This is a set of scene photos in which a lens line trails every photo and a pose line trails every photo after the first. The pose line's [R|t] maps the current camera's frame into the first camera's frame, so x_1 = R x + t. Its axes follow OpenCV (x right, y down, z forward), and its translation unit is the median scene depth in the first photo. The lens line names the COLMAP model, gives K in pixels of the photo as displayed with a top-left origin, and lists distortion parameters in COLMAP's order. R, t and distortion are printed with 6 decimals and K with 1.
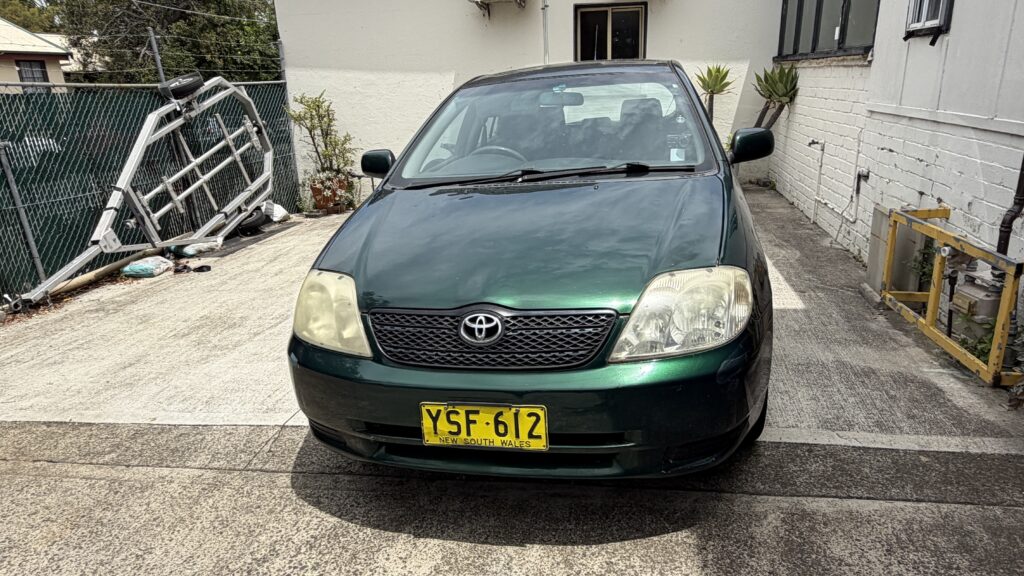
lens RADIAL K [[678.8, 0, 517.9], [0, 678.8, 294.4], [0, 0, 1]] dist [-0.001265, 0.001245]
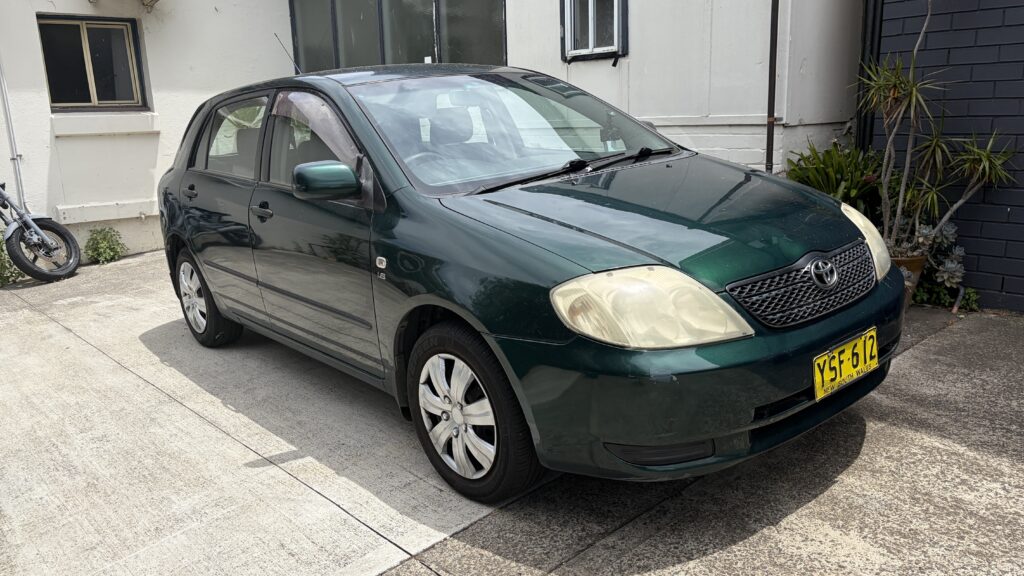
lens RADIAL K [[776.1, 0, 512.0], [0, 776.1, 288.0], [0, 0, 1]] dist [0.018585, 0.000099]
pose [[0.611736, -0.169499, 0.772690, -0.424931], [0.259292, 0.965777, 0.006574, -0.020267], [-0.747360, 0.196330, 0.634750, 0.198060]]
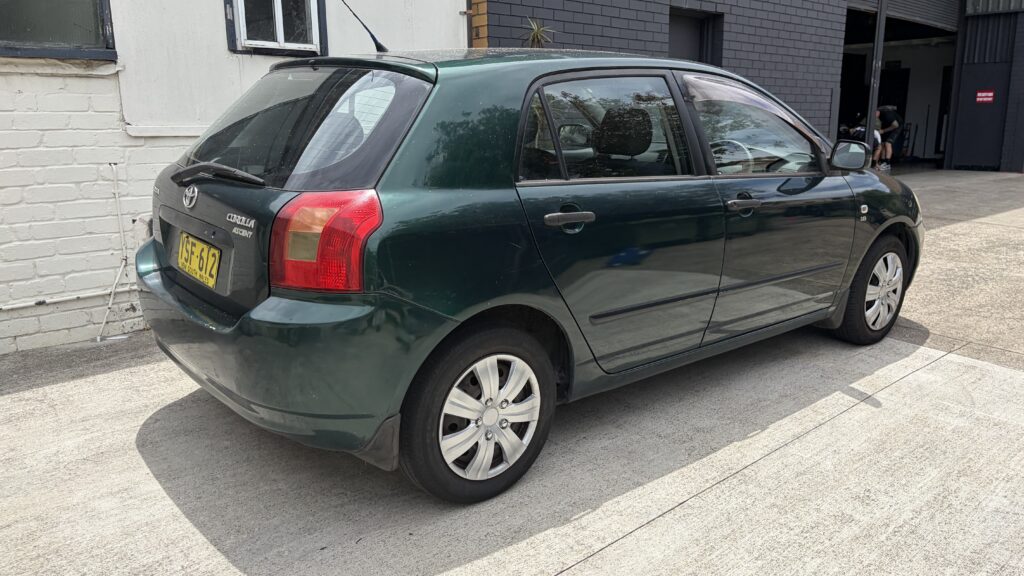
lens RADIAL K [[789.5, 0, 501.2], [0, 789.5, 294.1], [0, 0, 1]] dist [0.010362, -0.001210]
pose [[-0.788798, -0.098549, 0.606701, -0.287337], [0.217266, 0.878637, 0.425198, -0.329537], [-0.574972, 0.467211, -0.671656, 1.174046]]
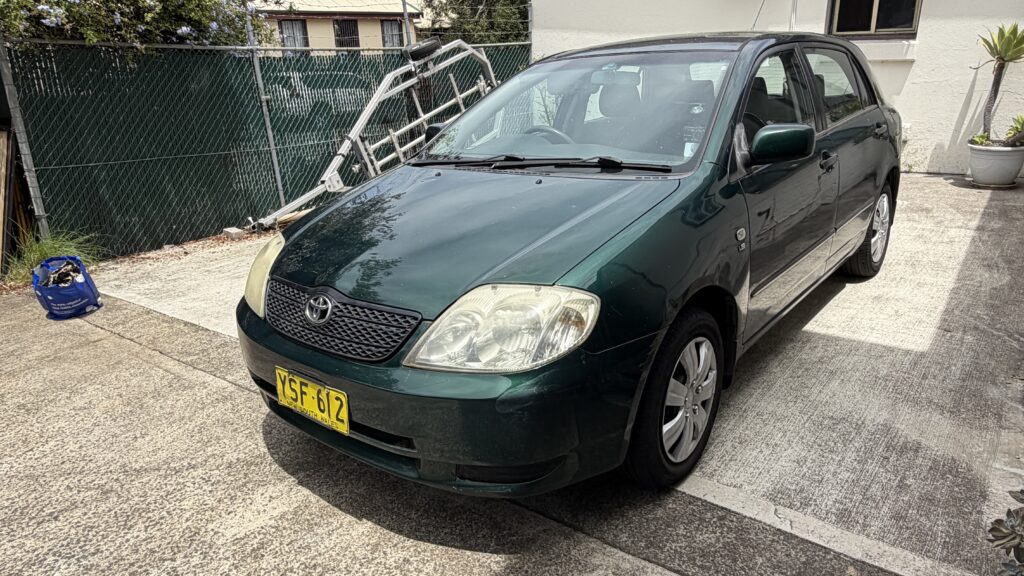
lens RADIAL K [[678.3, 0, 512.0], [0, 678.3, 288.0], [0, 0, 1]] dist [0.001325, 0.000799]
pose [[0.890945, 0.156929, -0.426135, 0.219498], [-0.133869, 0.987454, 0.083753, -0.037134], [0.433932, -0.017573, 0.900774, 0.057716]]
